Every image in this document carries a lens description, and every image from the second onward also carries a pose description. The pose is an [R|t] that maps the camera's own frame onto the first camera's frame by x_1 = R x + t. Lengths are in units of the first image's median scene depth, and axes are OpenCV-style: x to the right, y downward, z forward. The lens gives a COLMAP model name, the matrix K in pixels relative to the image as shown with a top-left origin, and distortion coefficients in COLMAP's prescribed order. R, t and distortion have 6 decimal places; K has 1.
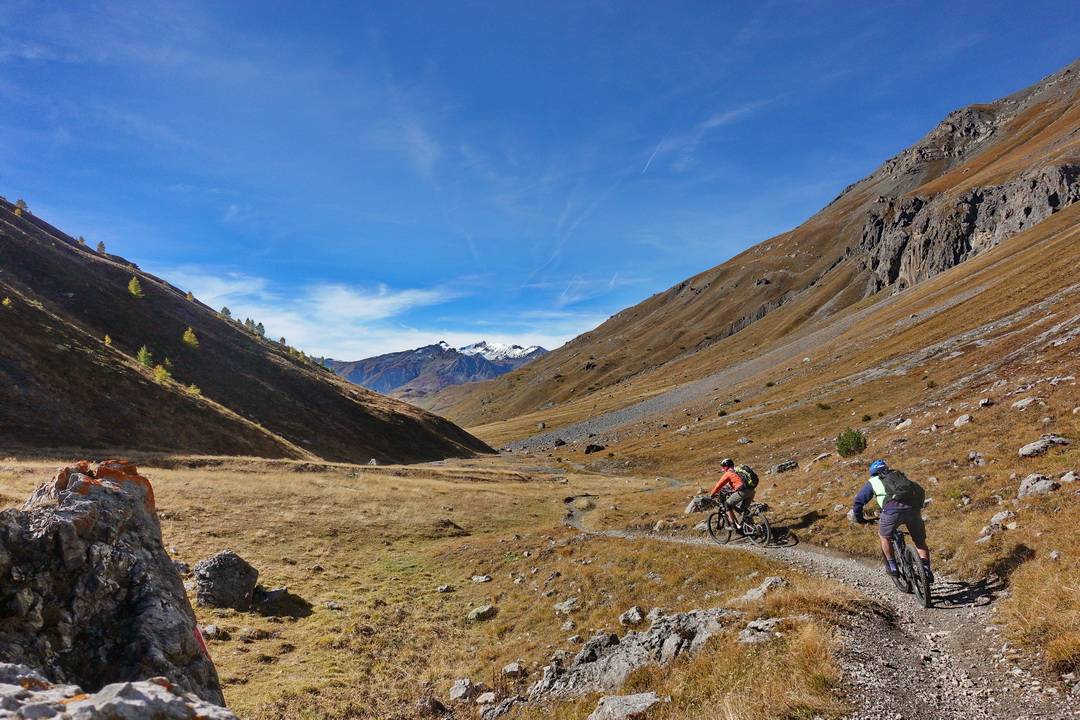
lens RADIAL K [[706.5, 0, 539.4], [0, 706.5, 360.1], [0, 0, 1]] dist [0.008619, -0.000716]
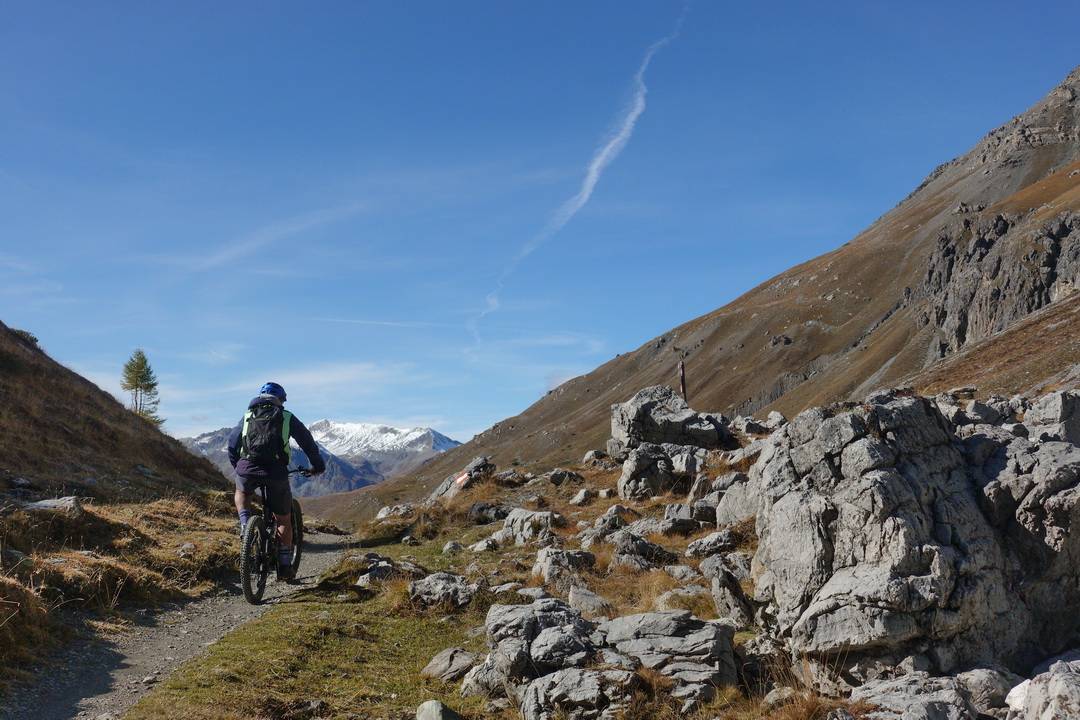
lens RADIAL K [[1389.7, 0, 540.3], [0, 1389.7, 359.8], [0, 0, 1]] dist [-0.028116, 0.000000]
pose [[0.996744, -0.008883, 0.080143, -0.000816], [0.013746, 0.998083, -0.060336, -0.021144], [-0.079454, 0.061241, 0.994956, -0.227943]]
